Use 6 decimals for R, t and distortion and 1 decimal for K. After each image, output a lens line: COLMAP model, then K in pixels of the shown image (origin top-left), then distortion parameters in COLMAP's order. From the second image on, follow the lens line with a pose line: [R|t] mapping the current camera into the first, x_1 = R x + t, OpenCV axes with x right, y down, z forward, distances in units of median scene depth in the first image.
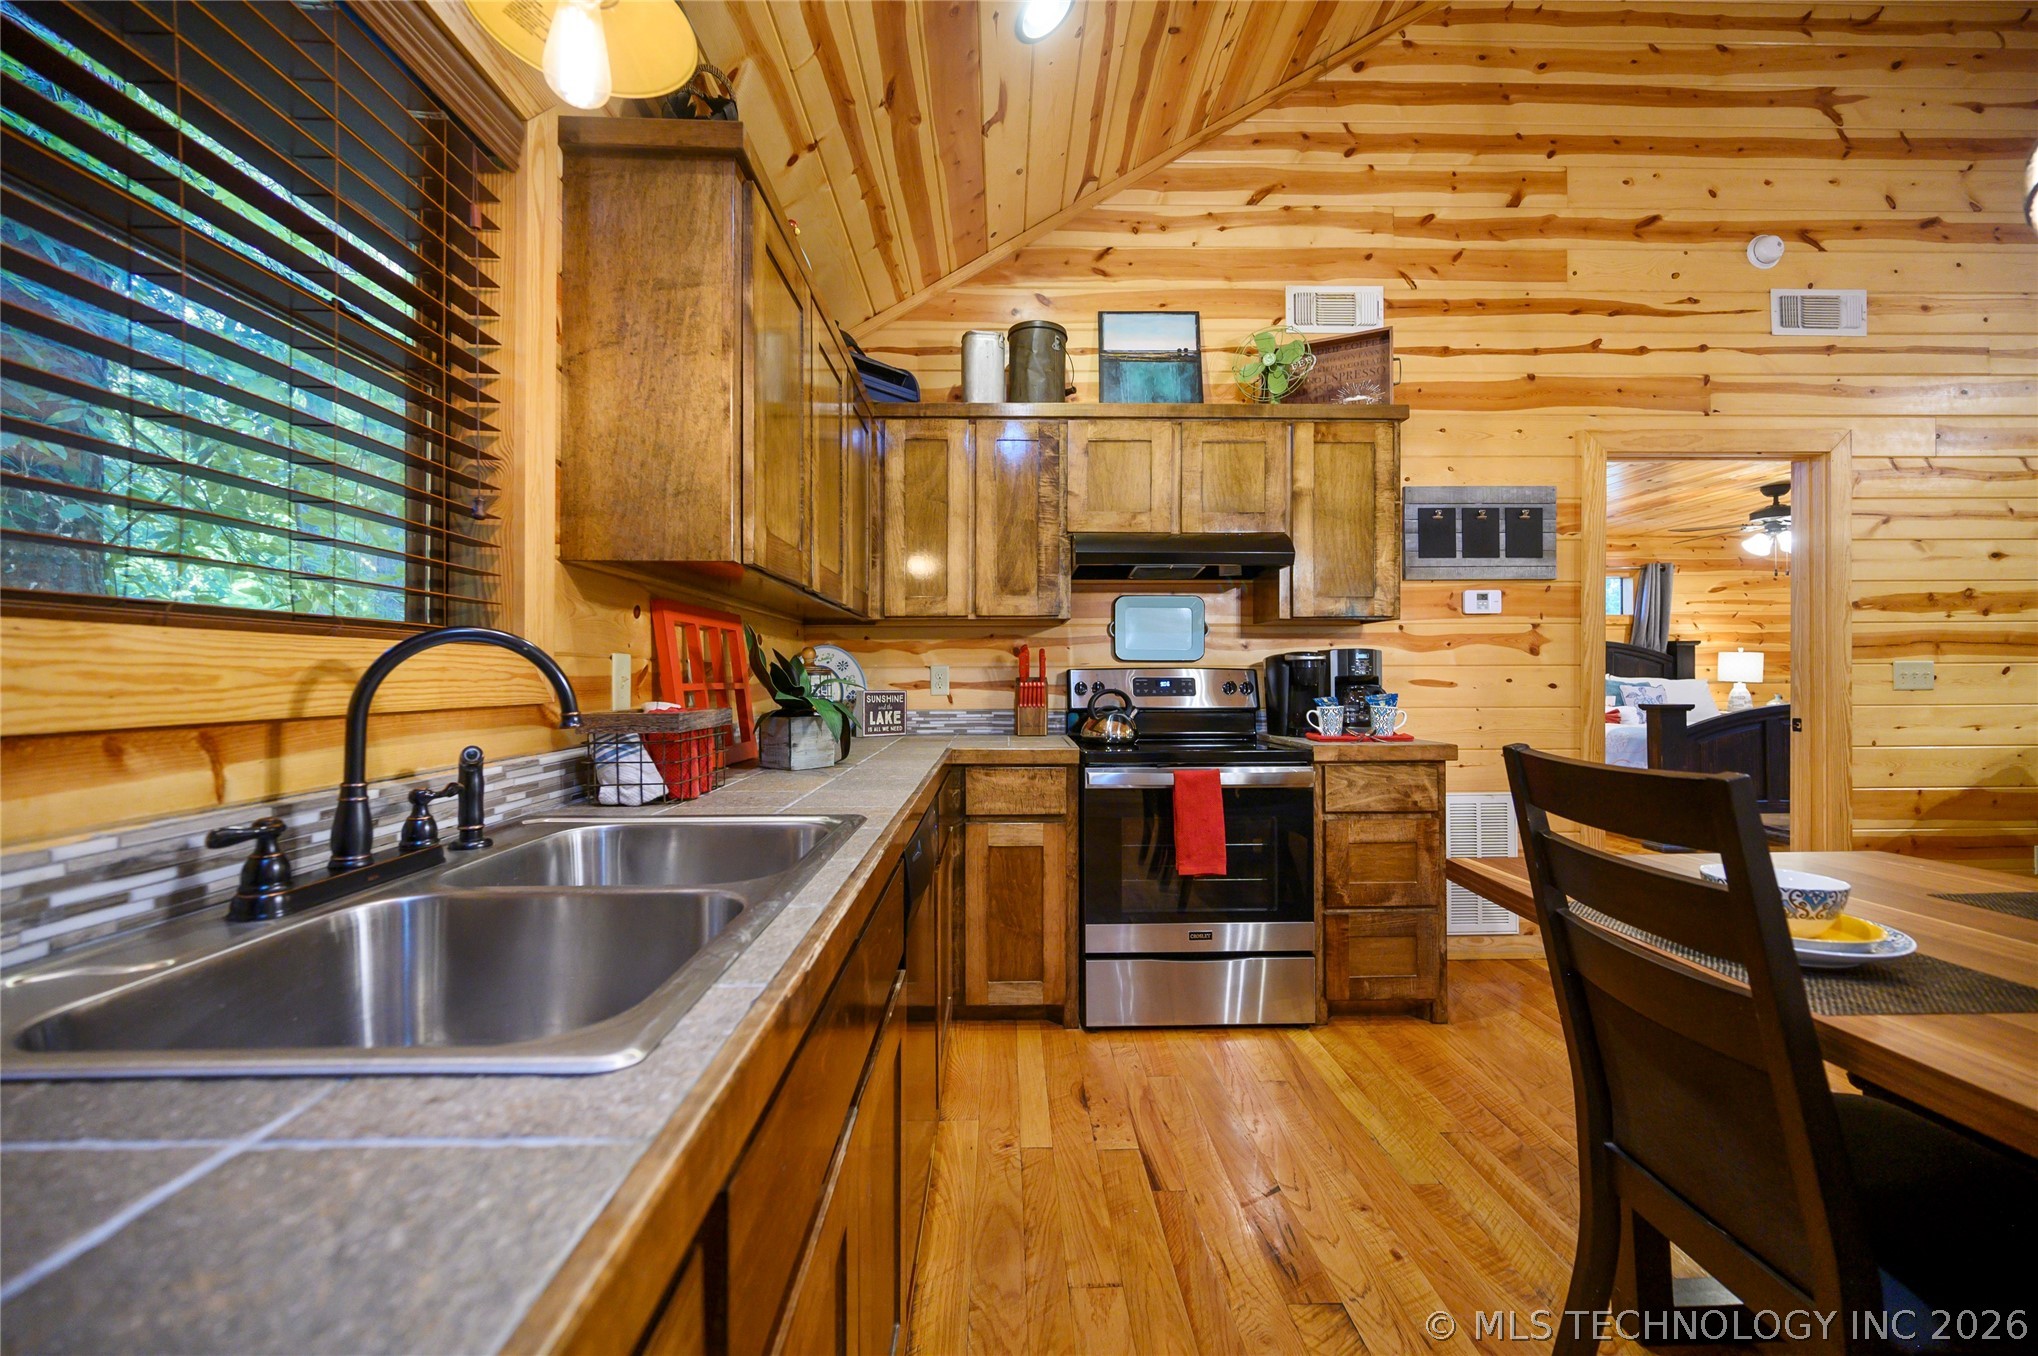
lens RADIAL K [[805.2, 0, 1016.1], [0, 805.2, 673.8], [0, 0, 1]] dist [-0.002958, 0.000320]
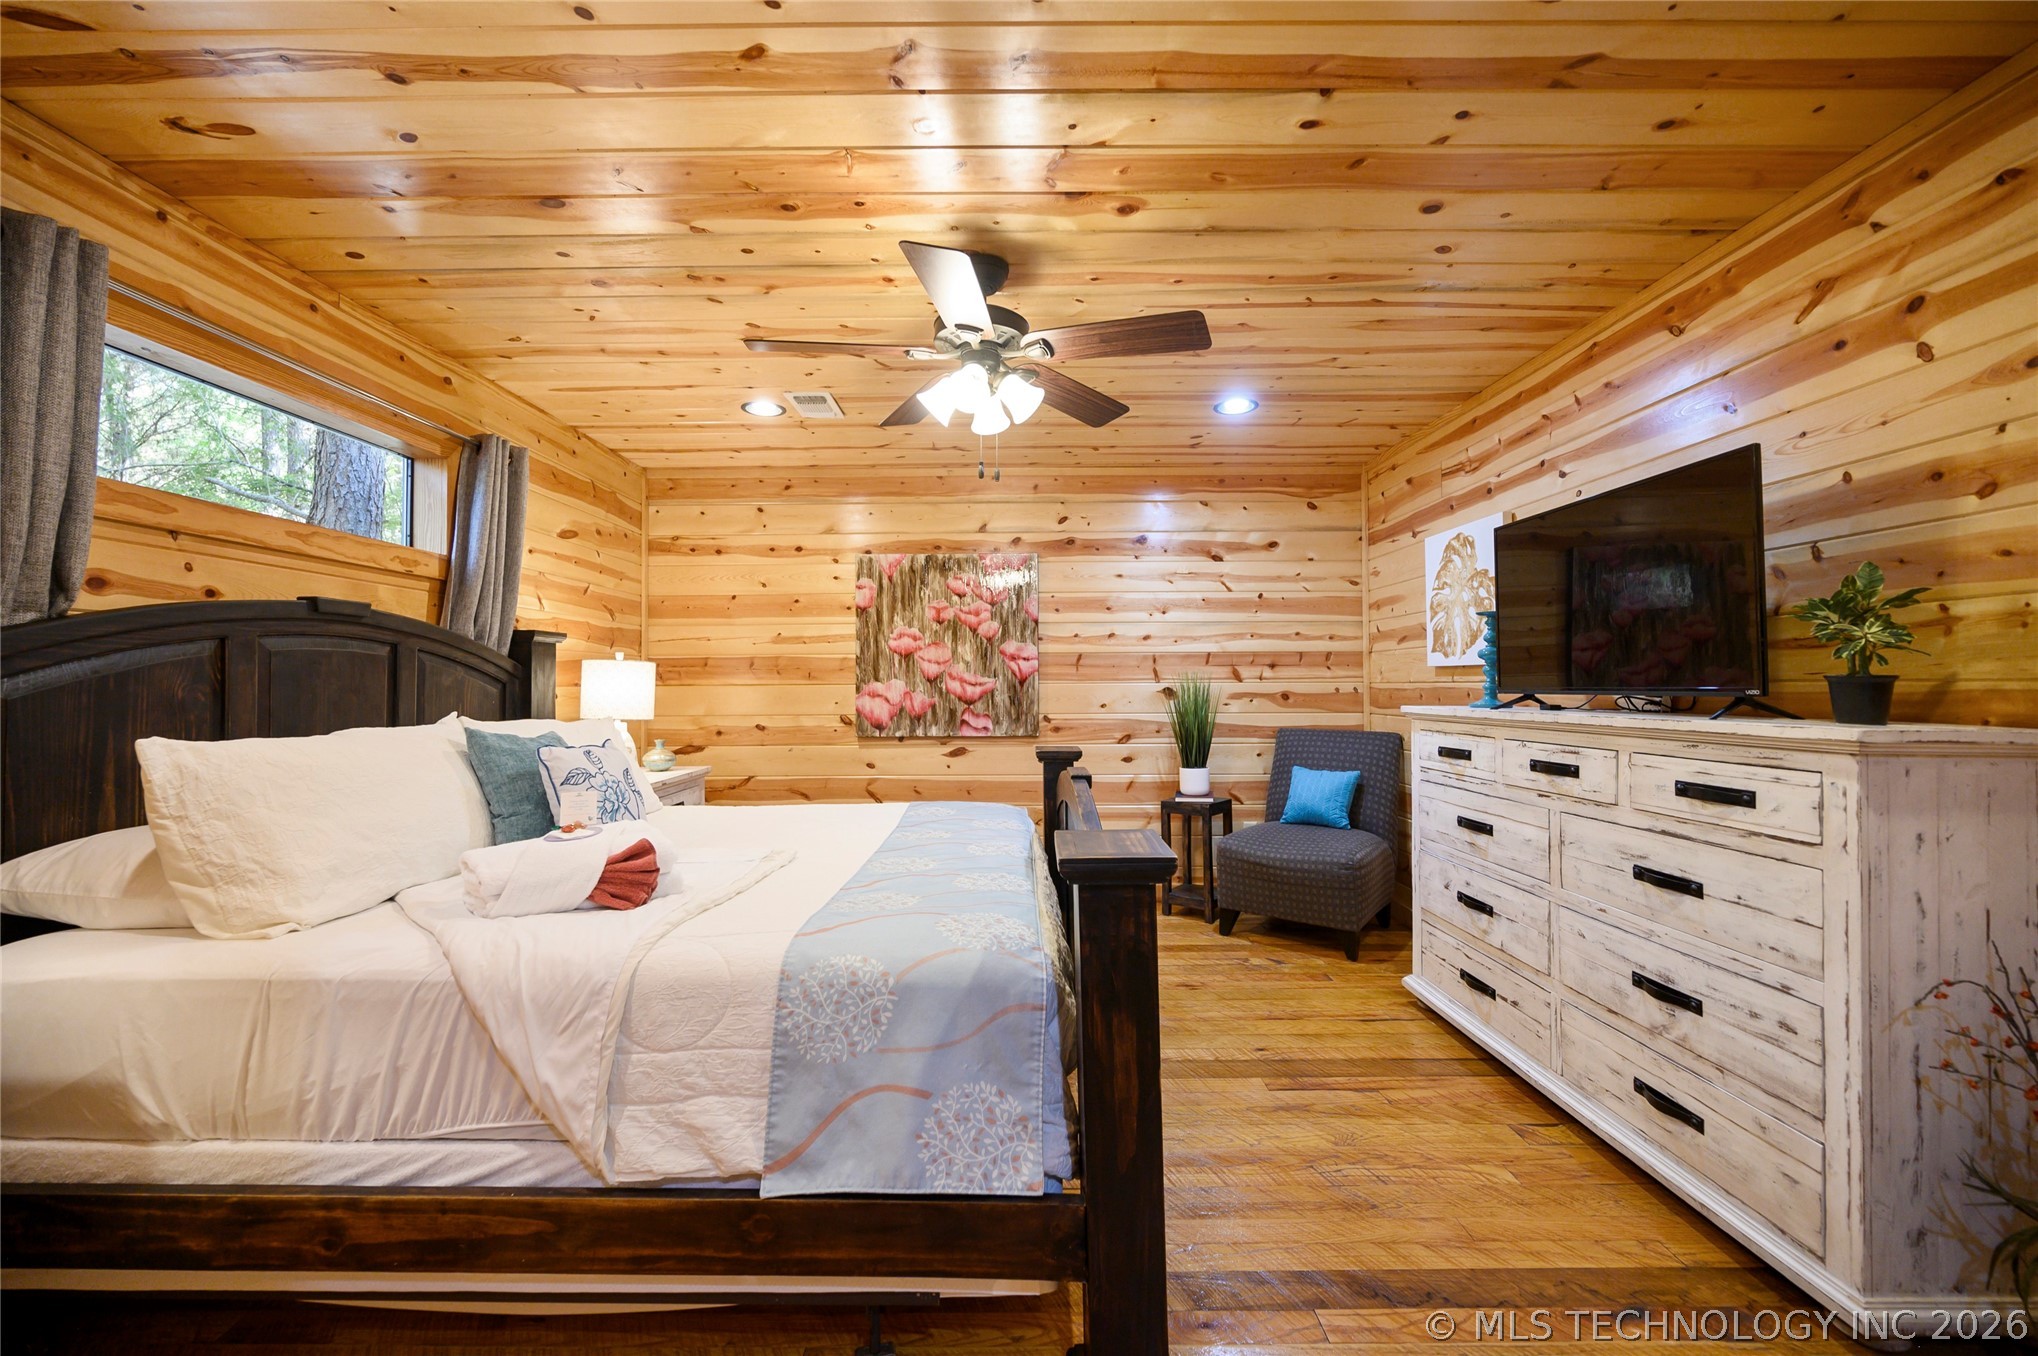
lens RADIAL K [[808.8, 0, 1012.3], [0, 808.8, 676.3], [0, 0, 1]] dist [-0.000299, -0.000162]
pose [[0.026654, 0.016440, 0.999510, 0.926554], [0.005073, 0.999850, -0.016580, -0.018034], [-0.999632, 0.005512, 0.026566, 1.721495]]
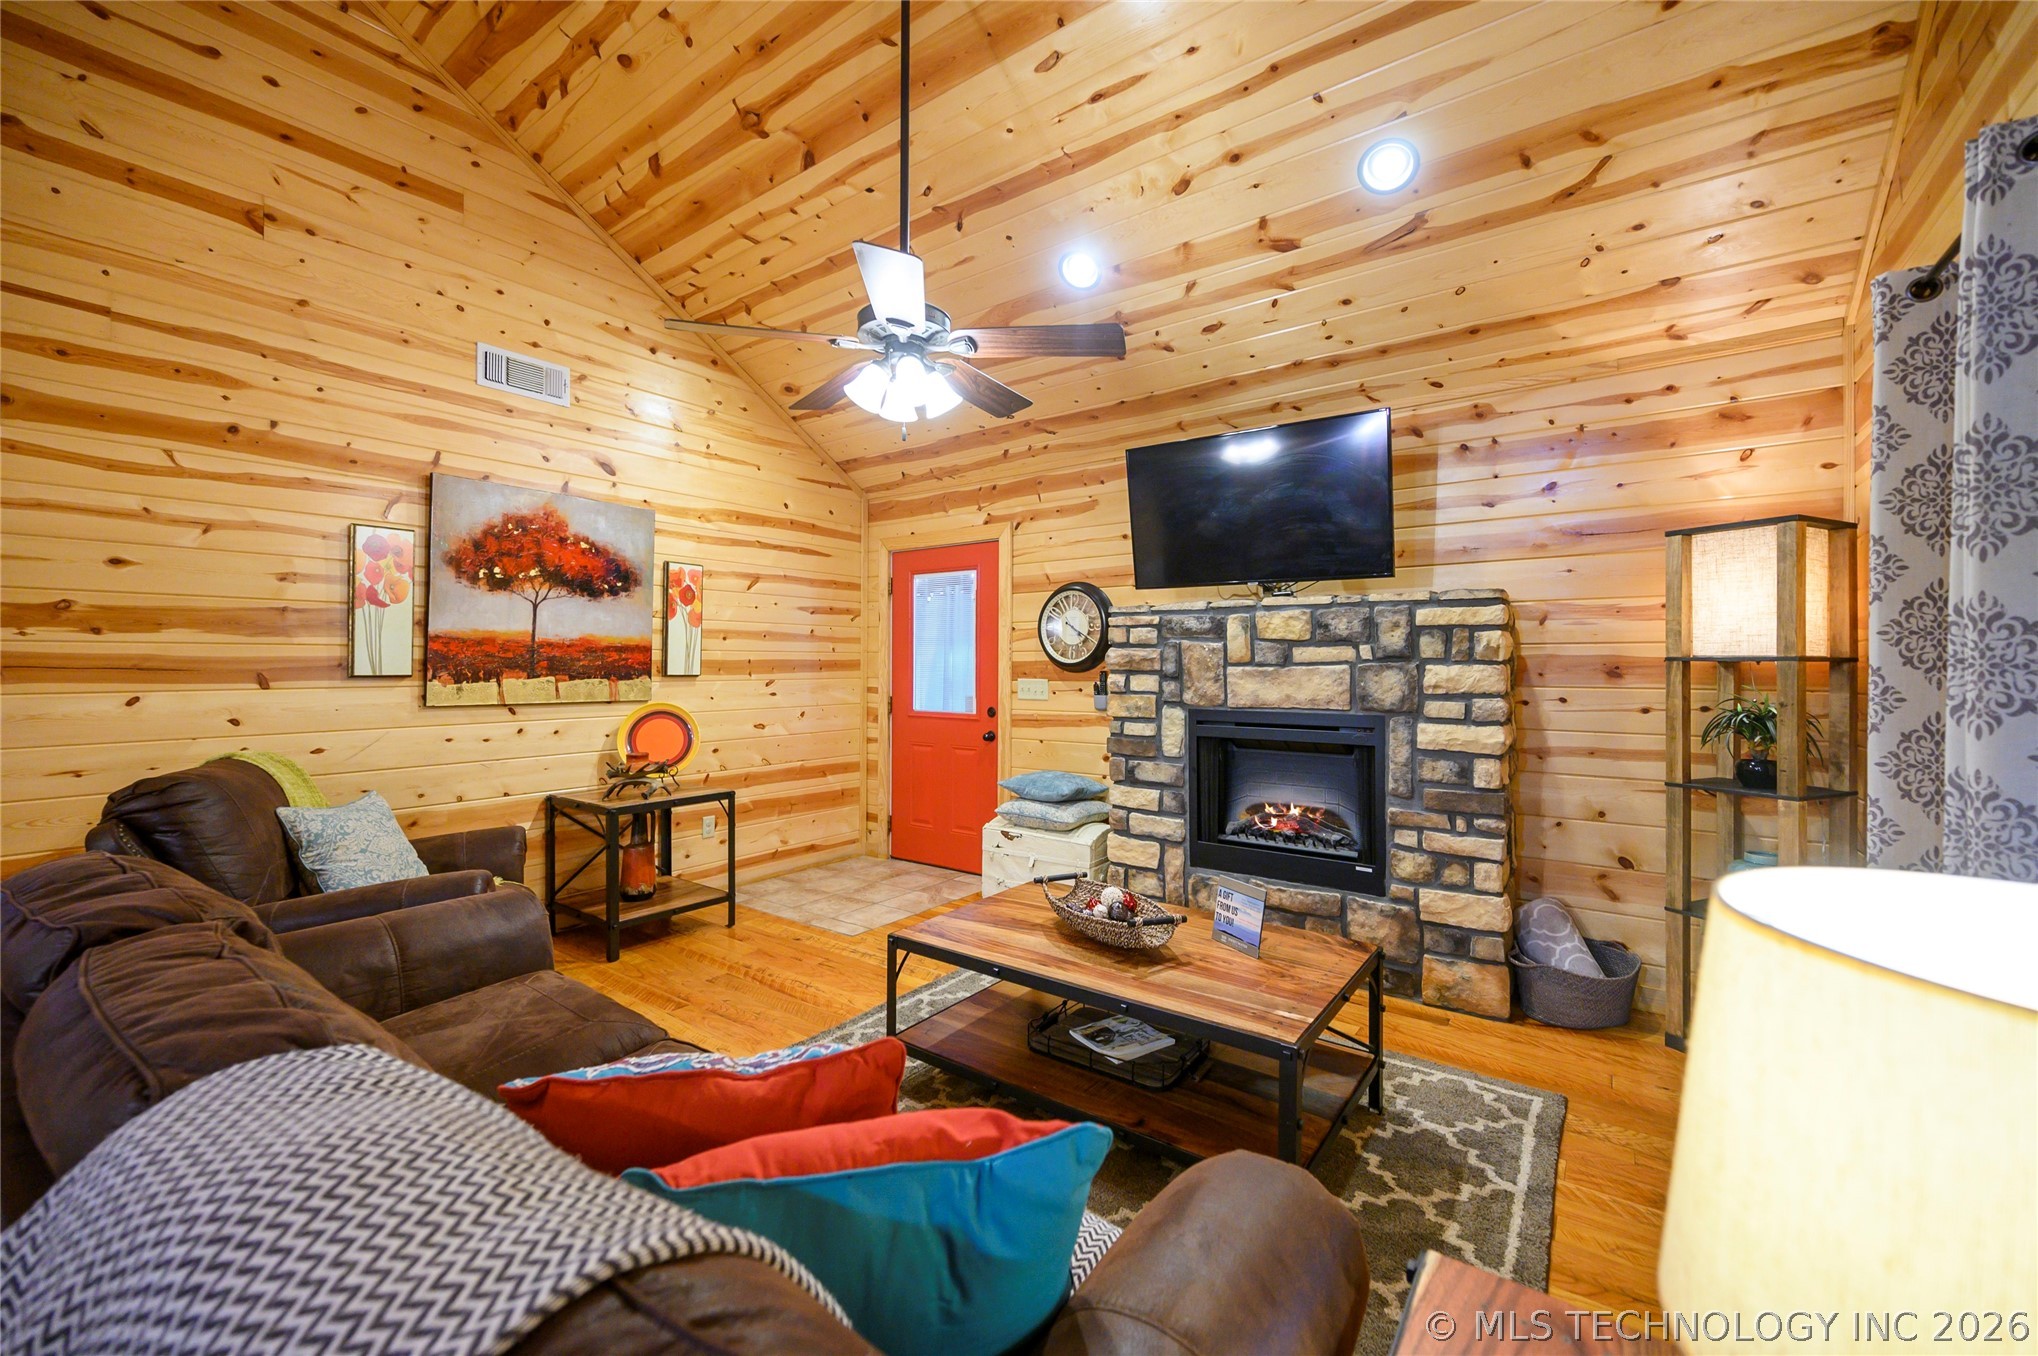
lens RADIAL K [[814.9, 0, 1019.2], [0, 814.9, 654.7], [0, 0, 1]] dist [0.000380, -0.000337]
pose [[0.614980, 0.013928, 0.788420, 1.203992], [-0.003941, 0.999886, -0.014590, -0.046378], [-0.788533, 0.005866, 0.614964, -0.257676]]
